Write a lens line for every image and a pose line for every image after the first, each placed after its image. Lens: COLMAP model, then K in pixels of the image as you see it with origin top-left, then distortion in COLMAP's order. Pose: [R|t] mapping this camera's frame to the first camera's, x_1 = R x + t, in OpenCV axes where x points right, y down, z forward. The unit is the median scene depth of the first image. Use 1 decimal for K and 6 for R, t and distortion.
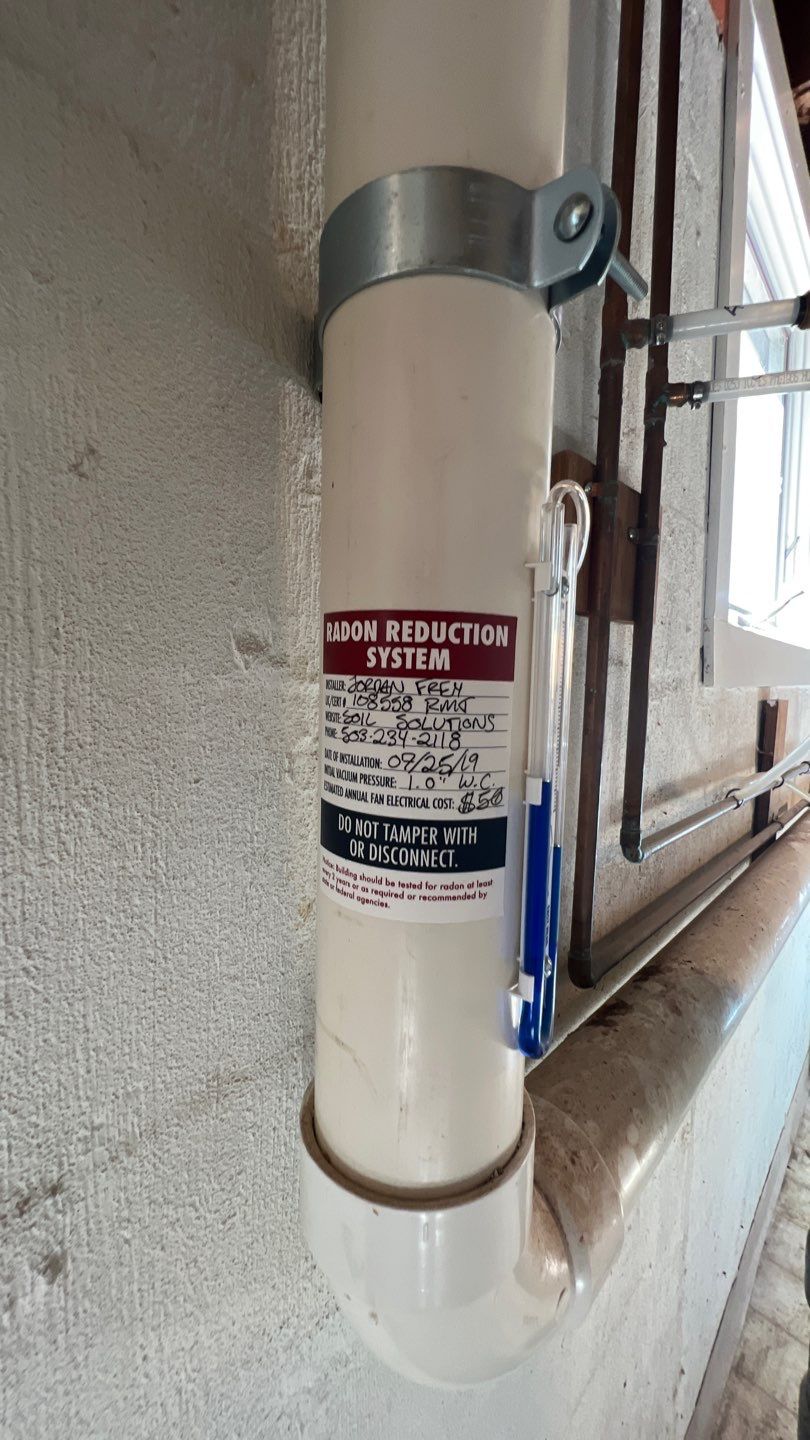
lens RADIAL K [[582.2, 0, 404.9], [0, 582.2, 719.5], [0, 0, 1]] dist [-0.000373, -0.000055]
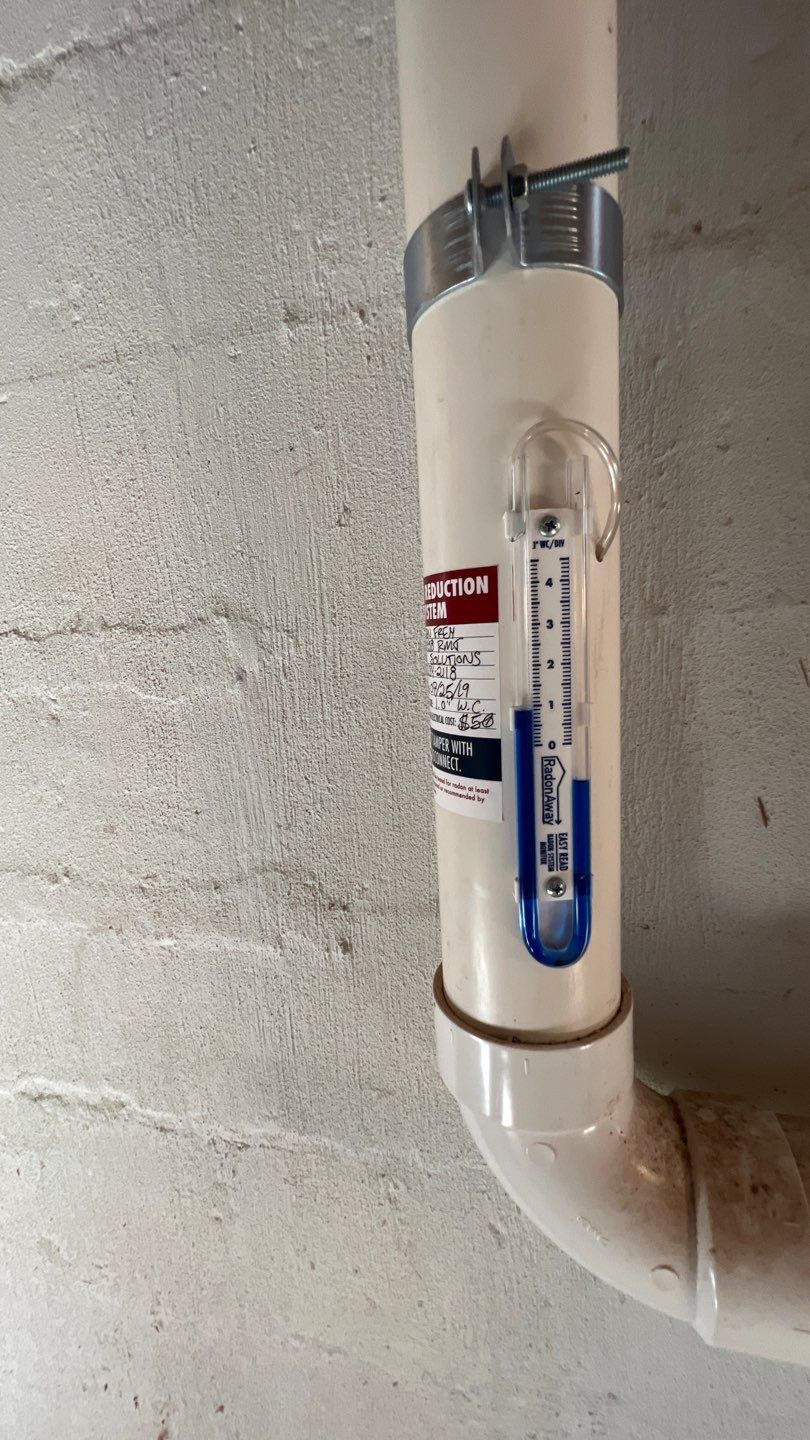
lens RADIAL K [[582.2, 0, 406.4], [0, 582.2, 718.2], [0, 0, 1]] dist [-0.000373, -0.000055]
pose [[0.478399, 0.070100, -0.875340, 1.158473], [-0.004712, 0.996999, 0.077267, 0.037171], [0.878130, -0.032840, 0.477294, 0.289716]]
